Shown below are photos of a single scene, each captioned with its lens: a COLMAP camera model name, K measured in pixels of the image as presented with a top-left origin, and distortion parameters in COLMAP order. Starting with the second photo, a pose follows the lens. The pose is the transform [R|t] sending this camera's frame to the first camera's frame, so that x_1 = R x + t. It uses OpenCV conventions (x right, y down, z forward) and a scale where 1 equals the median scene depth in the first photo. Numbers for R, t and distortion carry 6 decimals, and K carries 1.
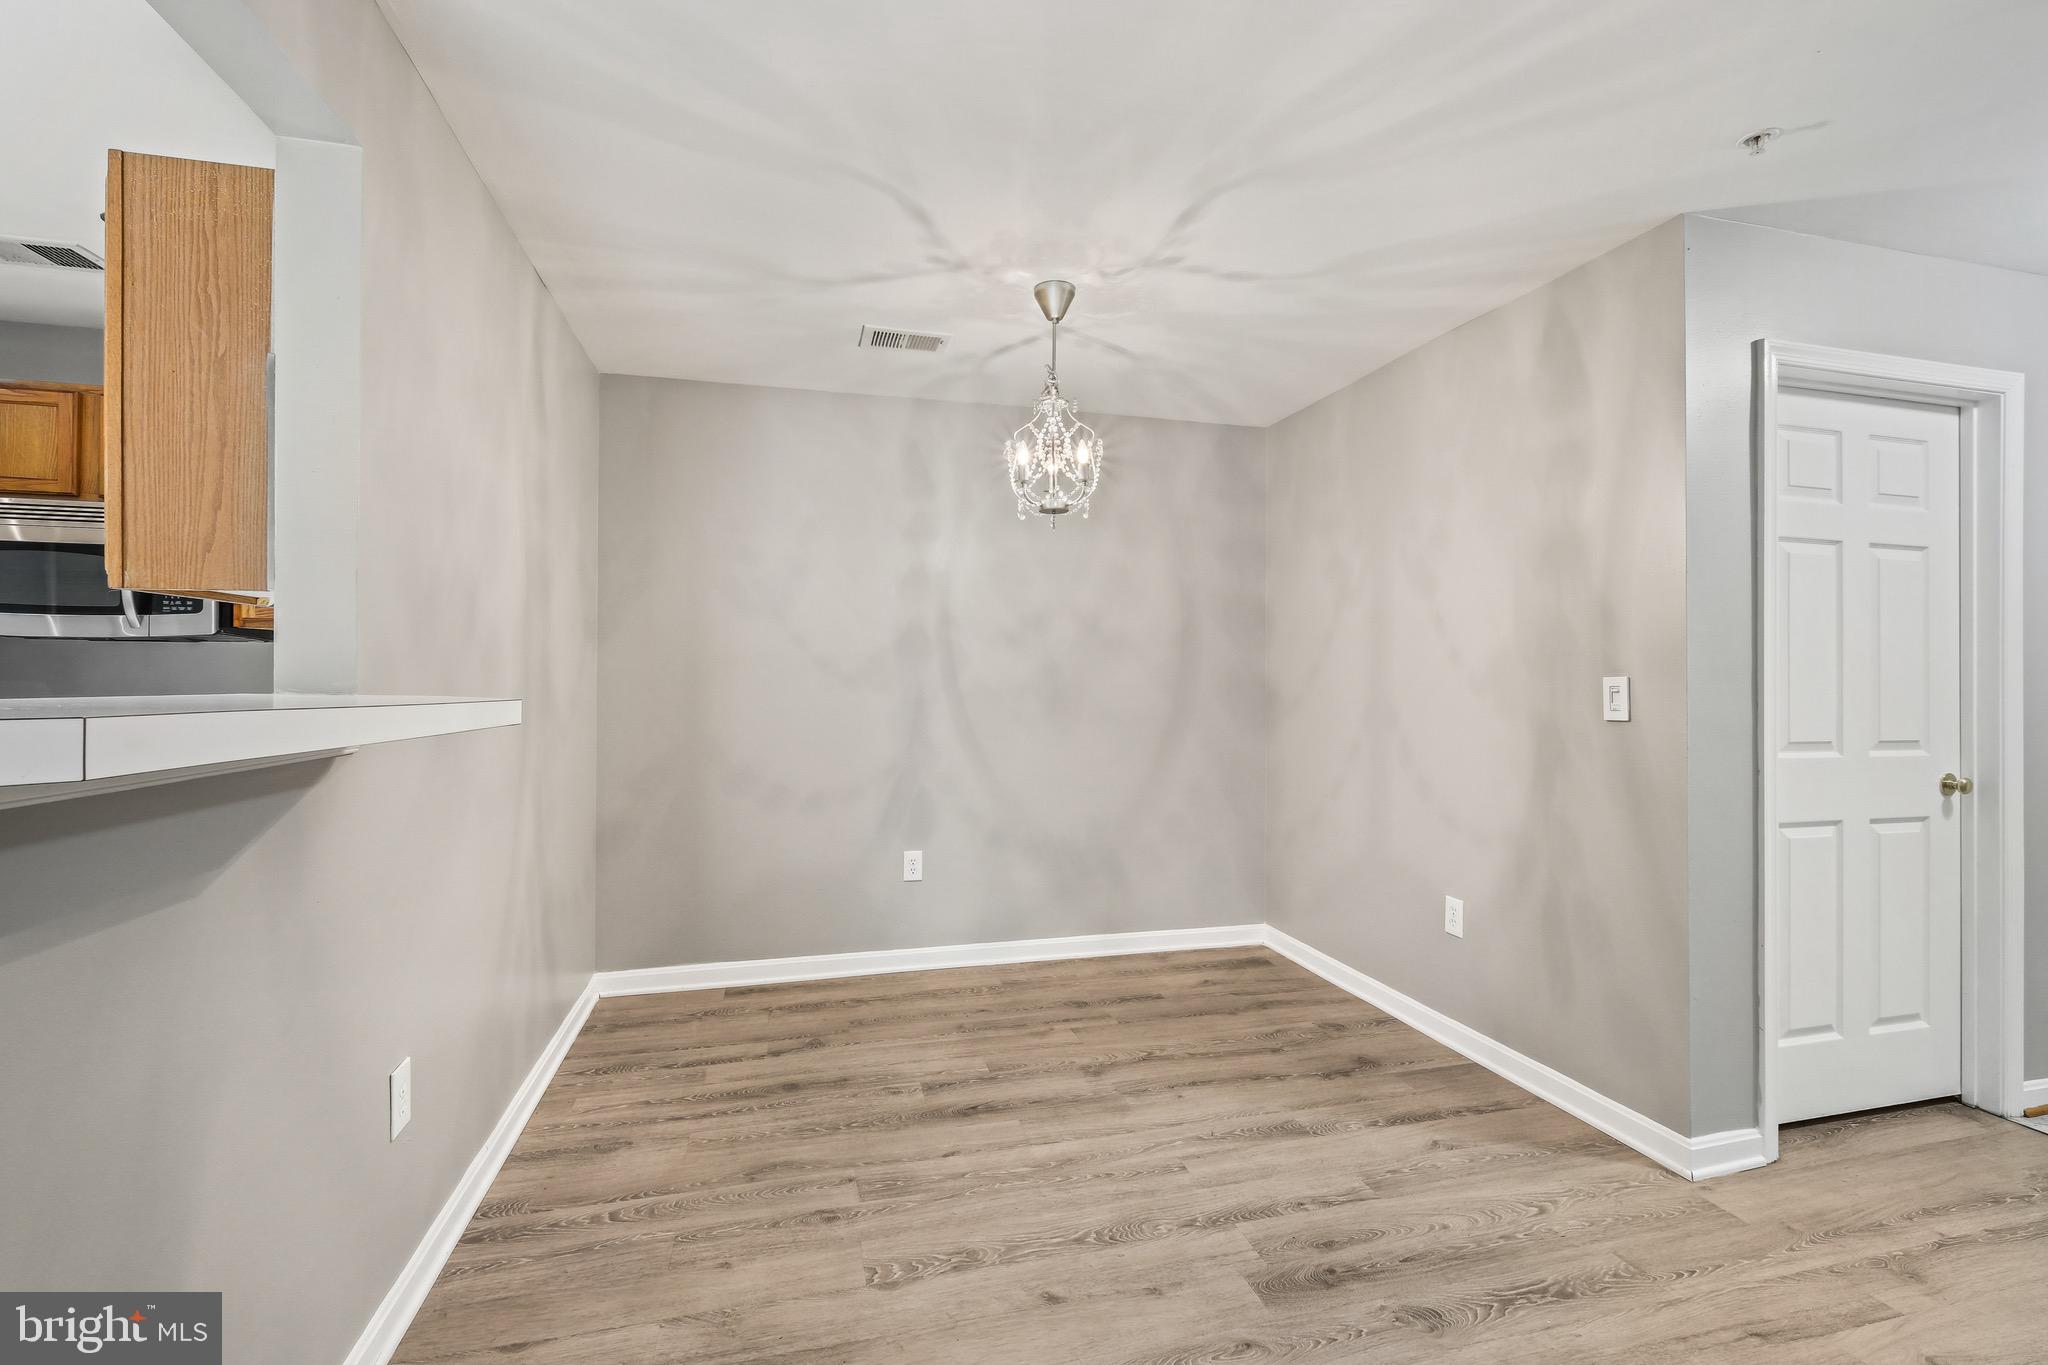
lens RADIAL K [[890.1, 0, 1024.0], [0, 890.1, 682.5], [0, 0, 1]] dist [-0.001669, -0.000443]
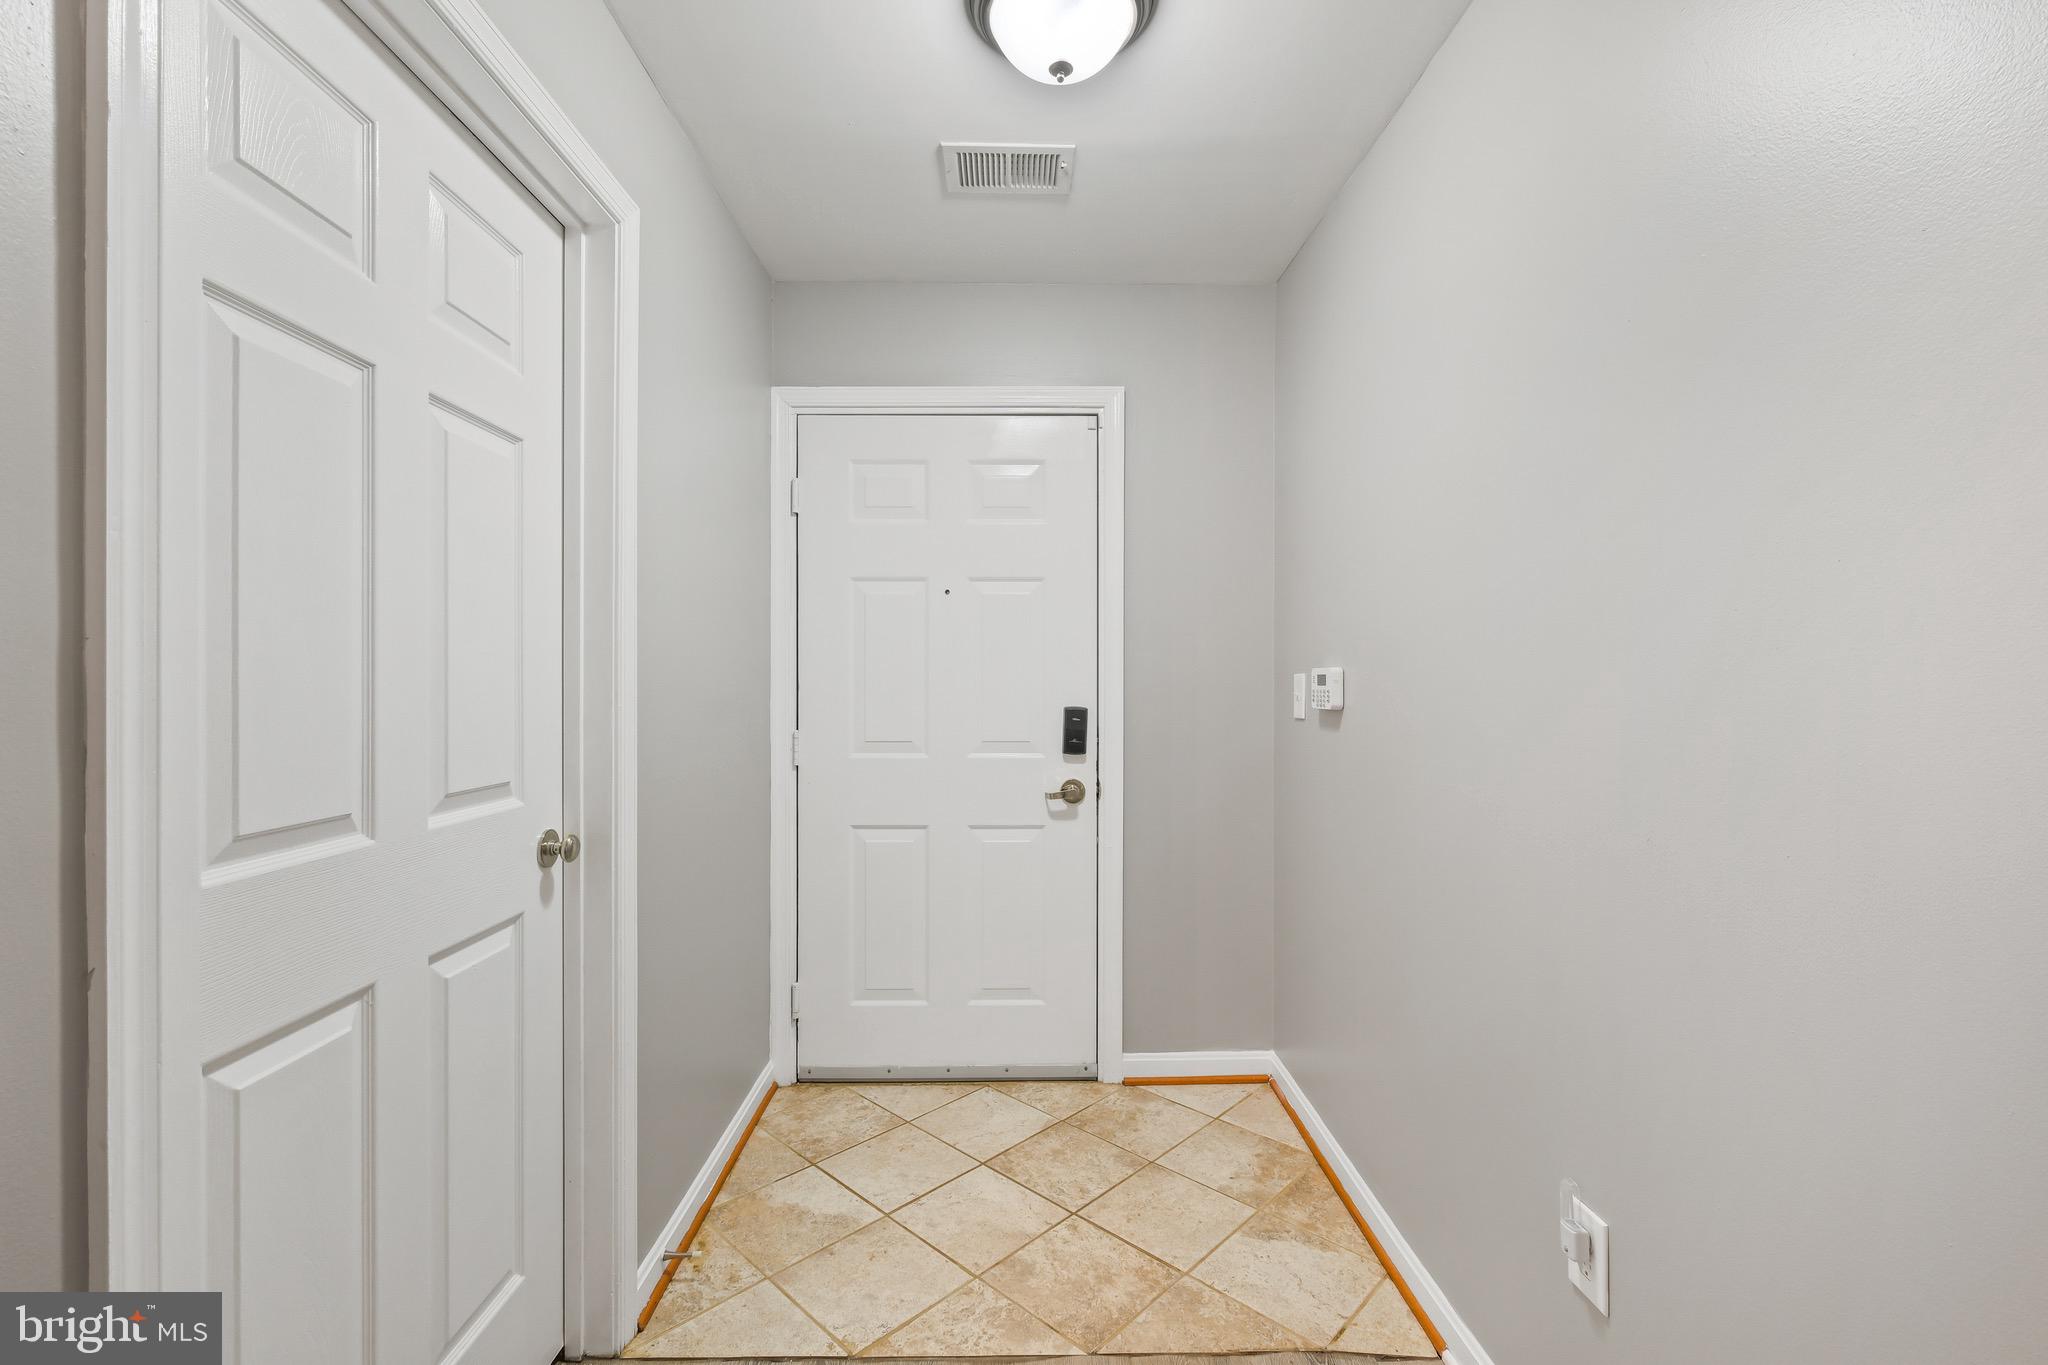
lens RADIAL K [[890.1, 0, 1024.0], [0, 890.1, 682.5], [0, 0, 1]] dist [-0.001669, -0.000443]
pose [[0.240864, -0.002983, 0.970554, 0.539211], [-0.002961, 0.999988, 0.003808, -0.001302], [-0.970554, -0.003792, 0.240853, 0.547579]]
